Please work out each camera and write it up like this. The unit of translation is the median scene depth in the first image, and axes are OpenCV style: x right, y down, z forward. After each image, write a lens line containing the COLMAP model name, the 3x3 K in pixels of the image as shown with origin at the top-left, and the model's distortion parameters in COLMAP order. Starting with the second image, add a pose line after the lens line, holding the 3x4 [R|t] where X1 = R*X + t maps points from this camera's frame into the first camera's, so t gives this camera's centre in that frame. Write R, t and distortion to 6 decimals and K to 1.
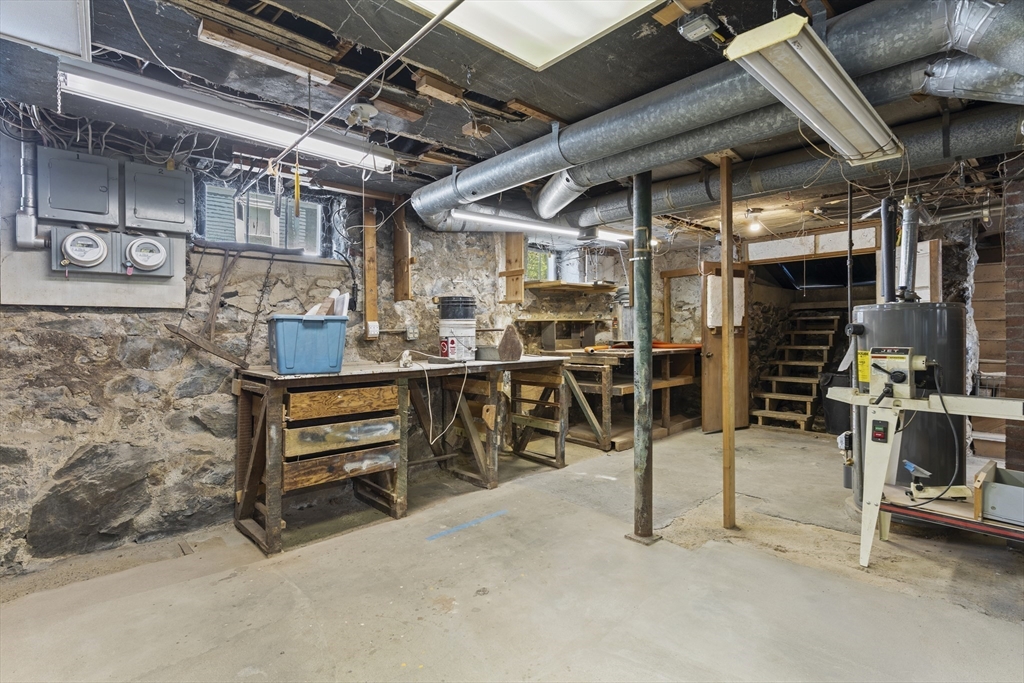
lens RADIAL K [[485.0, 0, 511.7], [0, 485.0, 335.9], [0, 0, 1]] dist [0.002030, -0.000922]
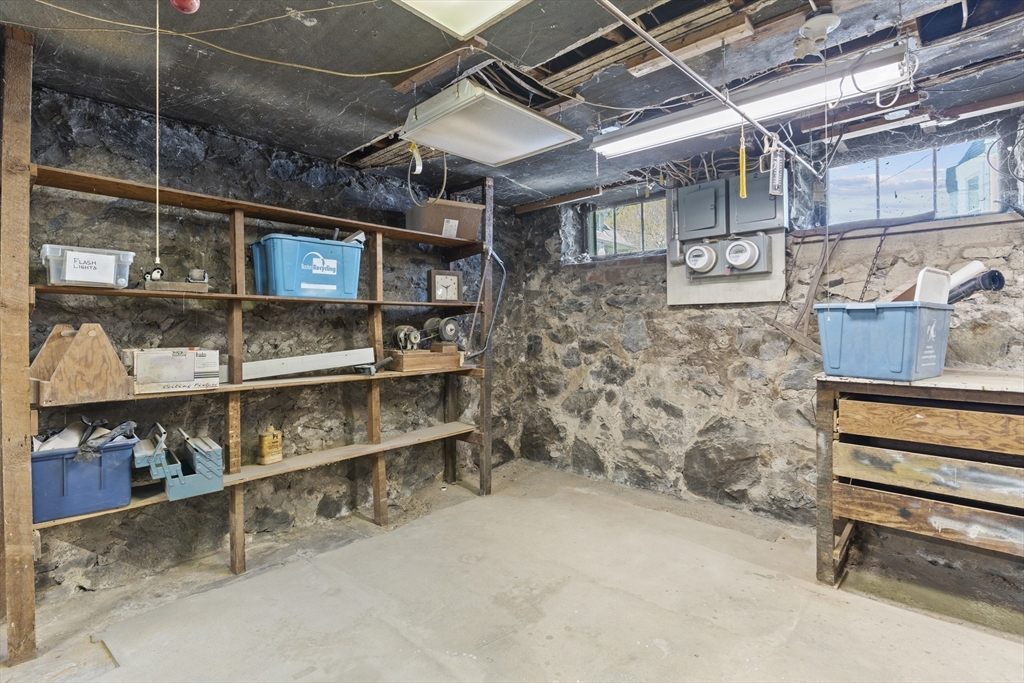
lens RADIAL K [[485.0, 0, 508.7], [0, 485.0, 325.8], [0, 0, 1]] dist [0.002030, -0.000922]
pose [[0.091412, 0.003421, -0.995807, 0.296429], [-0.006128, 0.999977, 0.002873, -0.004103], [0.995794, 0.005840, 0.091431, 0.346336]]
